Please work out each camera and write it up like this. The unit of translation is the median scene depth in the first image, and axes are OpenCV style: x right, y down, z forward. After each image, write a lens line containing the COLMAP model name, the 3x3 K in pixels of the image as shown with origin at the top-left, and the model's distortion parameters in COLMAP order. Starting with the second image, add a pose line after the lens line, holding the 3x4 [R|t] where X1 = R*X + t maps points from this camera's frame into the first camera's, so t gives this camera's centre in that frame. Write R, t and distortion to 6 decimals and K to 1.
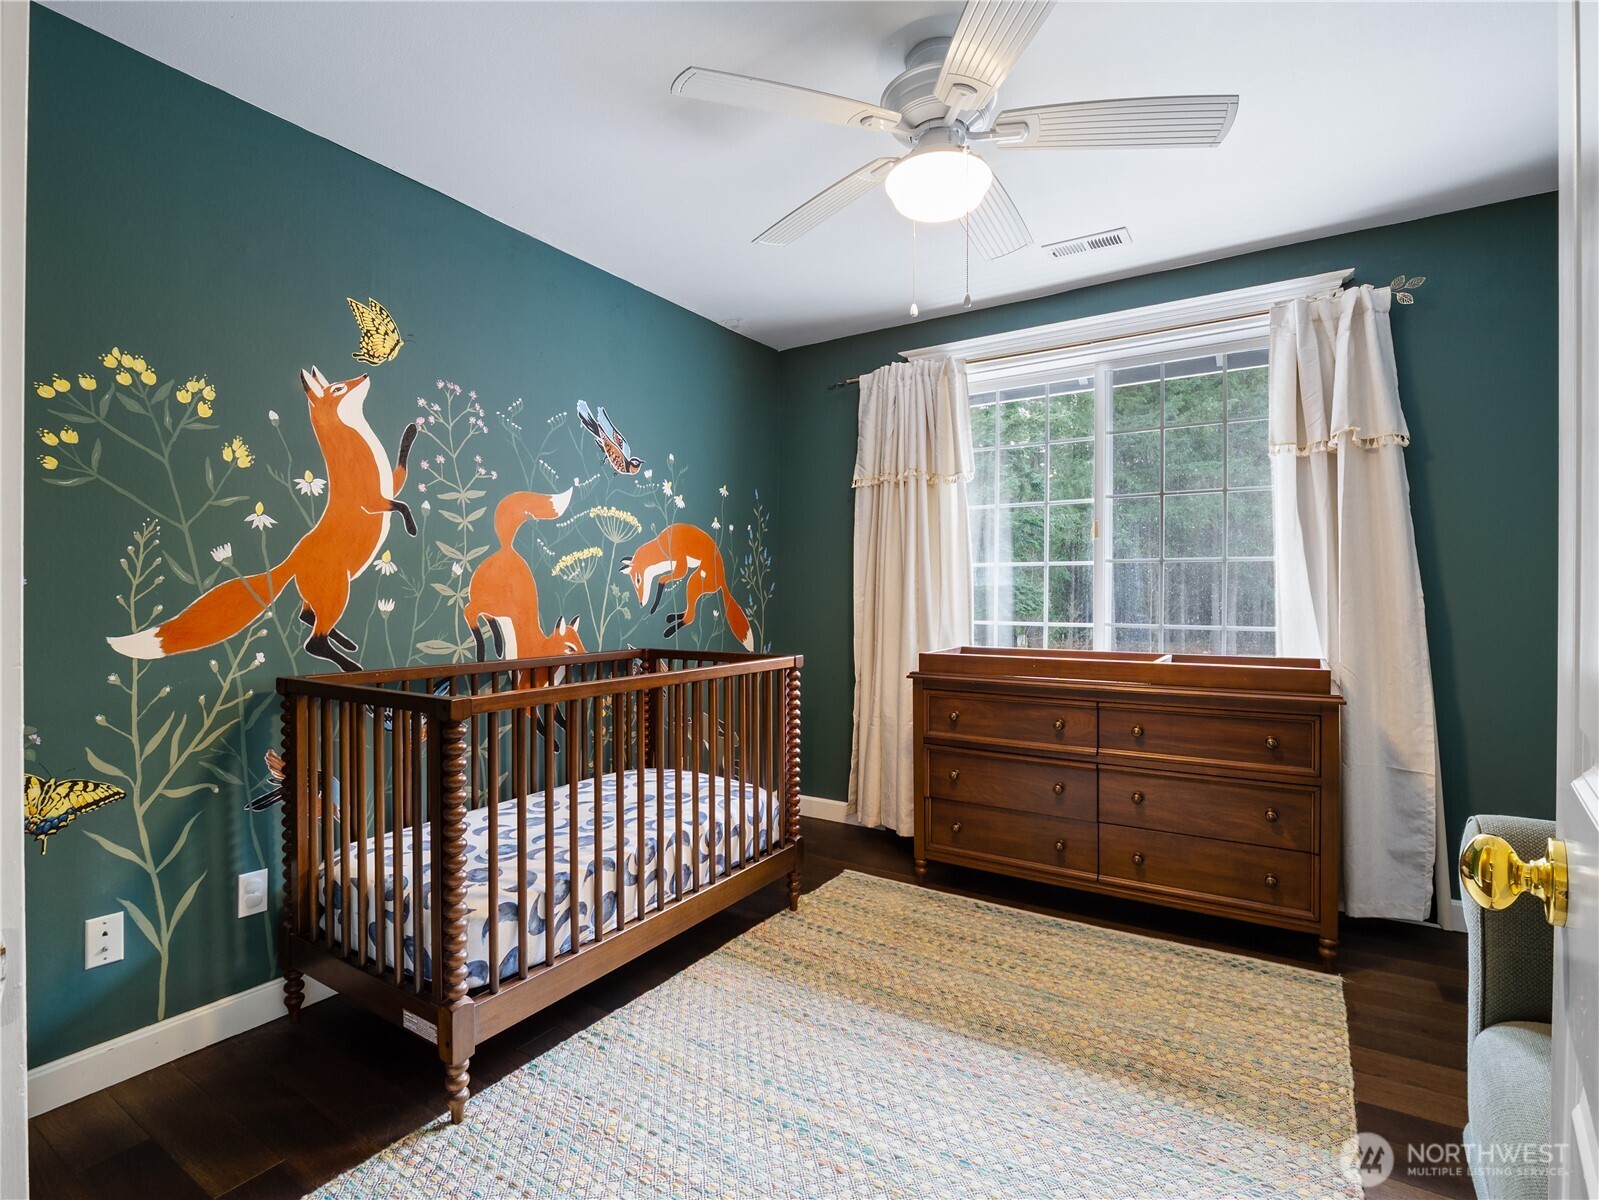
lens RADIAL K [[779.8, 0, 799.1], [0, 779.8, 596.6], [0, 0, 1]] dist [-0.005935, -0.005469]
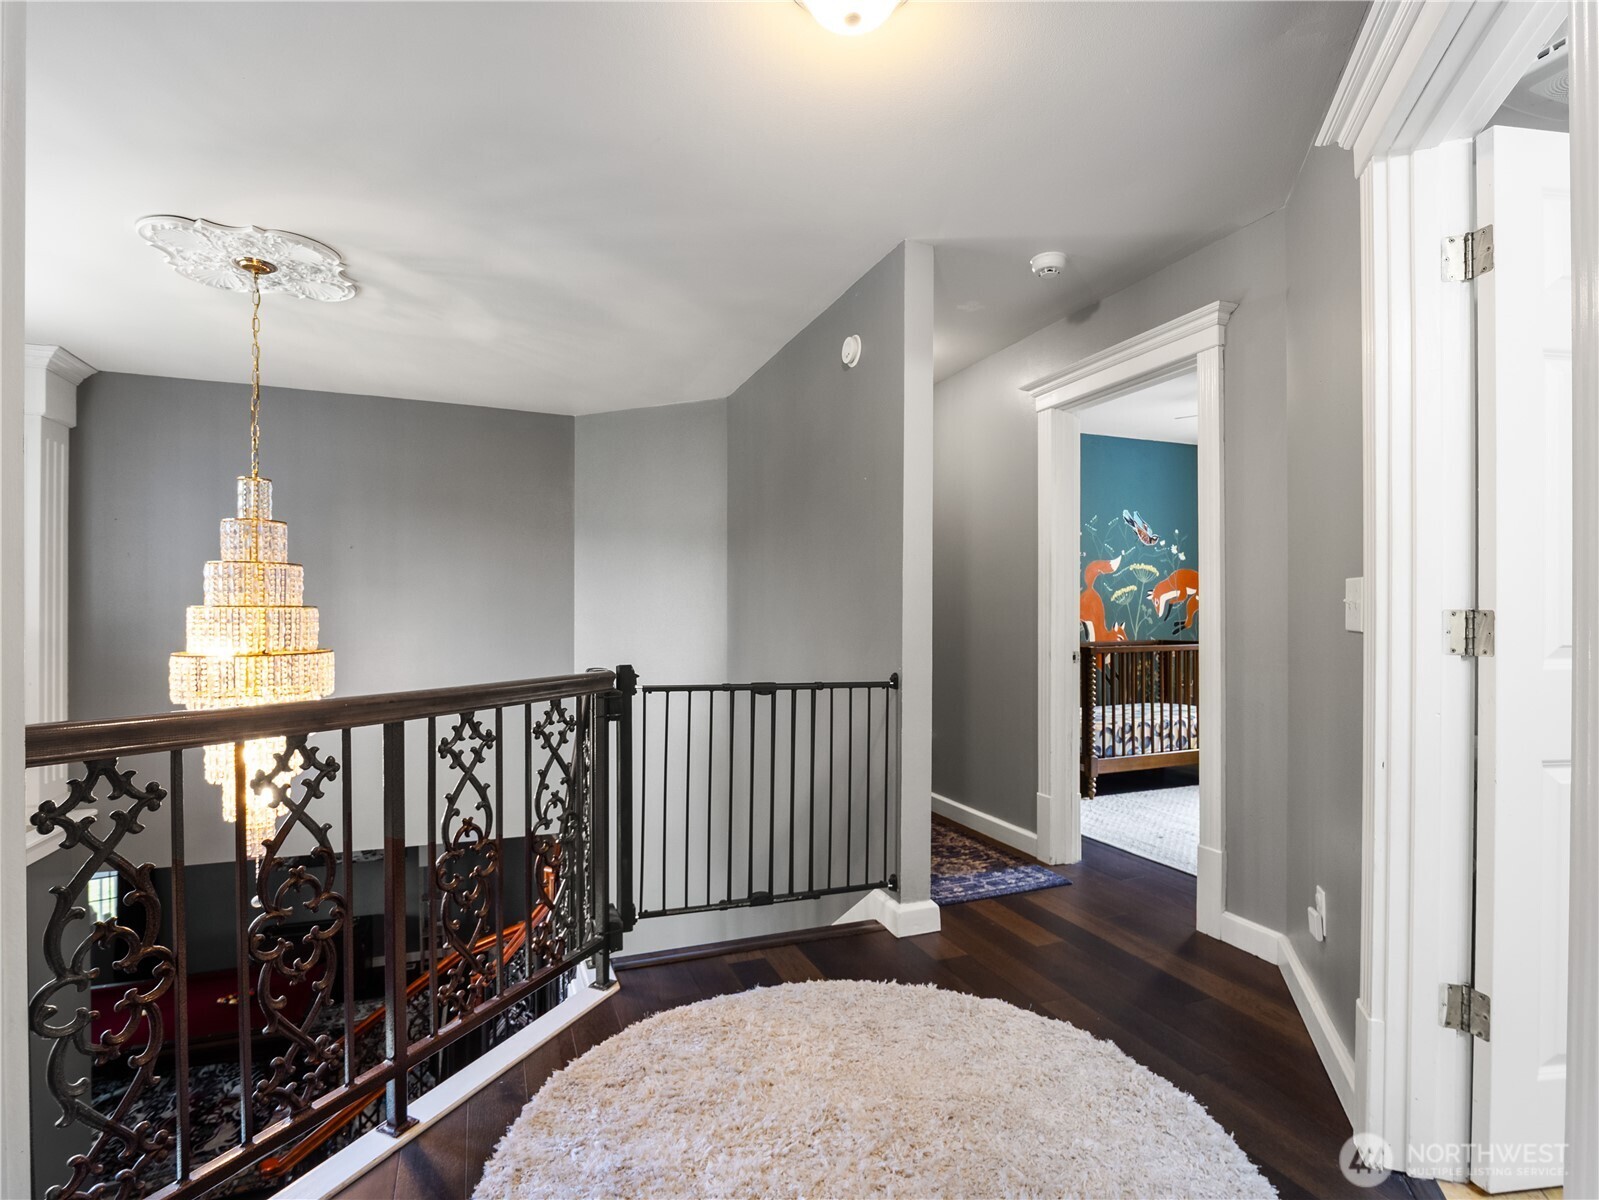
lens RADIAL K [[779.8, 0, 795.9], [0, 779.8, 604.8], [0, 0, 1]] dist [-0.005935, -0.005469]
pose [[0.813847, -0.003757, -0.581067, 0.185131], [-0.000014, 0.999979, -0.006485, -0.004201], [0.581079, 0.005286, 0.813830, -1.093484]]
